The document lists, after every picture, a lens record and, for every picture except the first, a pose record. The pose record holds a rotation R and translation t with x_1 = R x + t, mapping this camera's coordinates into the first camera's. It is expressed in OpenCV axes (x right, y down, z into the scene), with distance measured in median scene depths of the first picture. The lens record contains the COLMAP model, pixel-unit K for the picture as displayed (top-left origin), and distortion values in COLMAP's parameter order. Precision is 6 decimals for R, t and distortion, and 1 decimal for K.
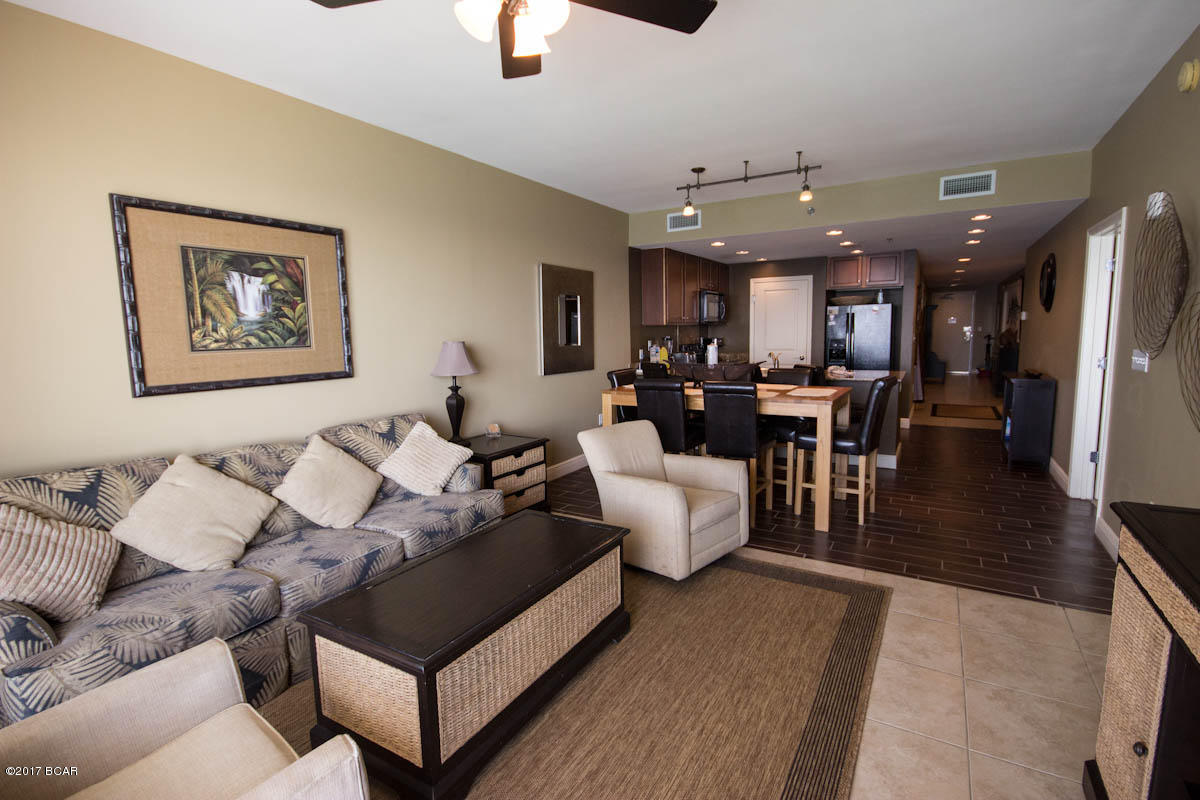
lens RADIAL K [[557.5, 0, 599.8], [0, 557.5, 394.7], [0, 0, 1]] dist [-0.000144, -0.003041]
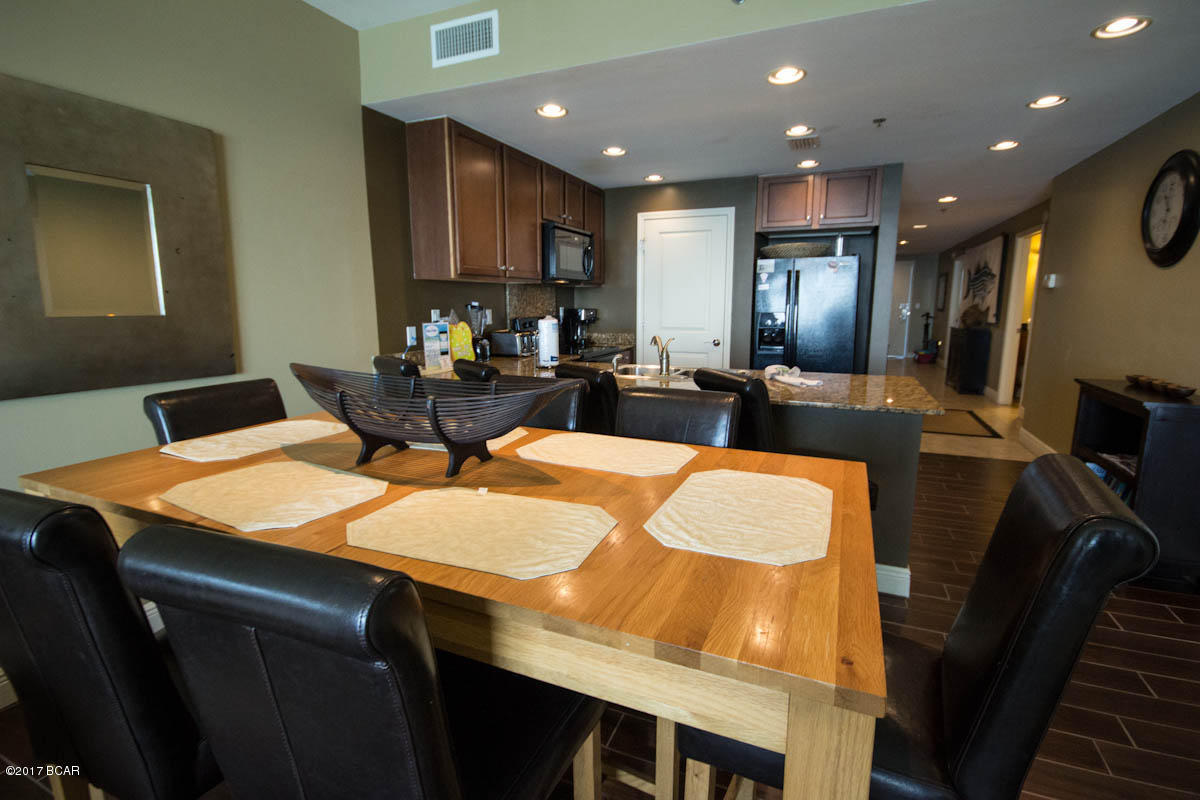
lens RADIAL K [[557.5, 0, 603.3], [0, 557.5, 396.1], [0, 0, 1]] dist [-0.000144, -0.003041]
pose [[0.989576, -0.005256, 0.143915, 0.153682], [-0.001587, 0.998875, 0.047388, -0.037243], [-0.144002, -0.047122, 0.988455, 0.415831]]
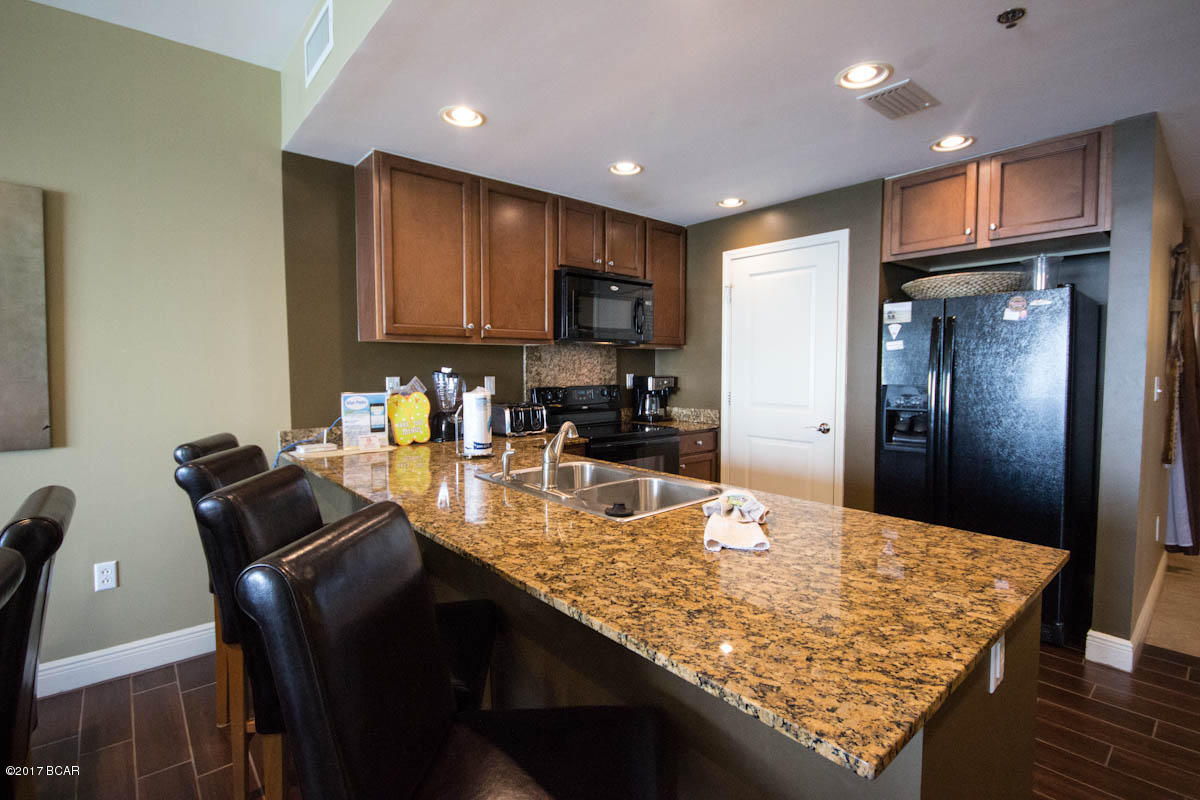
lens RADIAL K [[557.5, 0, 603.7], [0, 557.5, 395.4], [0, 0, 1]] dist [-0.000144, -0.003041]
pose [[0.952570, 0.035295, -0.302266, 0.344664], [-0.054541, 0.996970, -0.055467, -0.060993], [0.299392, 0.069322, 0.951608, 0.575209]]
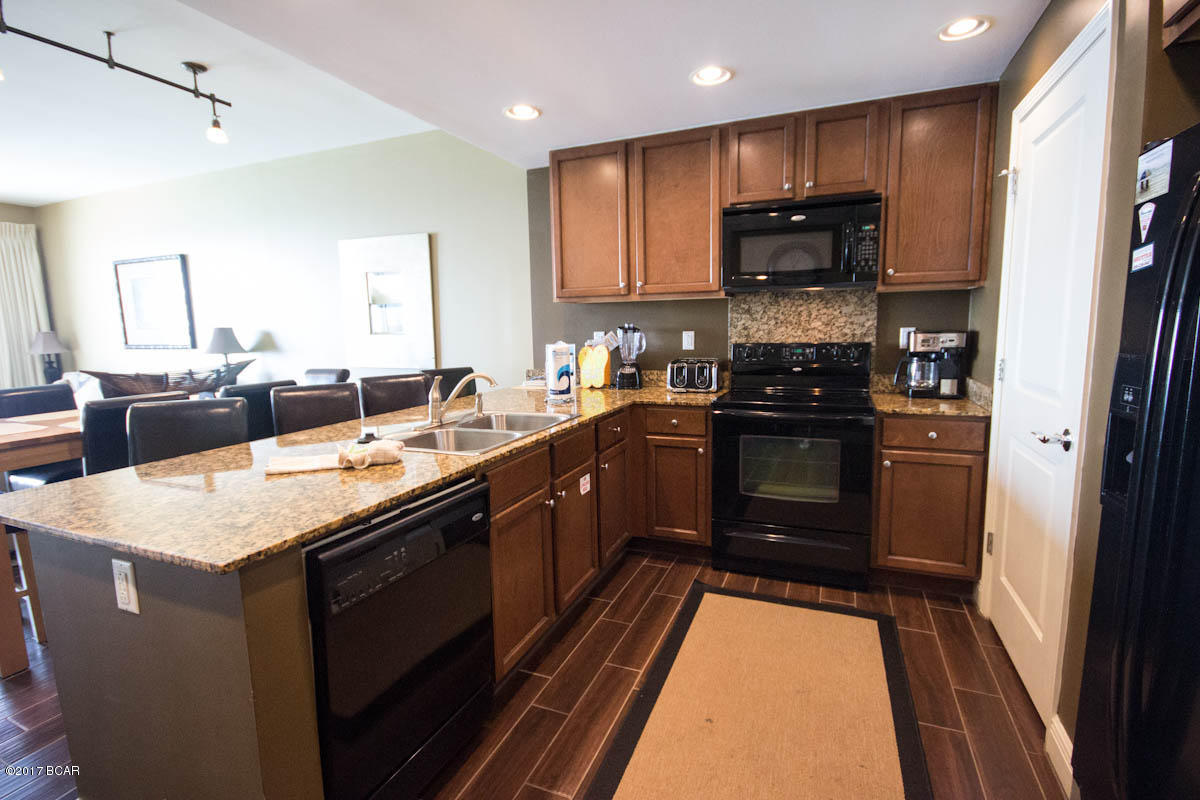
lens RADIAL K [[557.5, 0, 599.1], [0, 557.5, 396.3], [0, 0, 1]] dist [-0.000144, -0.003041]
pose [[0.154494, 0.142390, -0.977679, 0.557060], [-0.100572, 0.986686, 0.127809, -0.094611], [0.982862, 0.078581, 0.166758, 0.831840]]
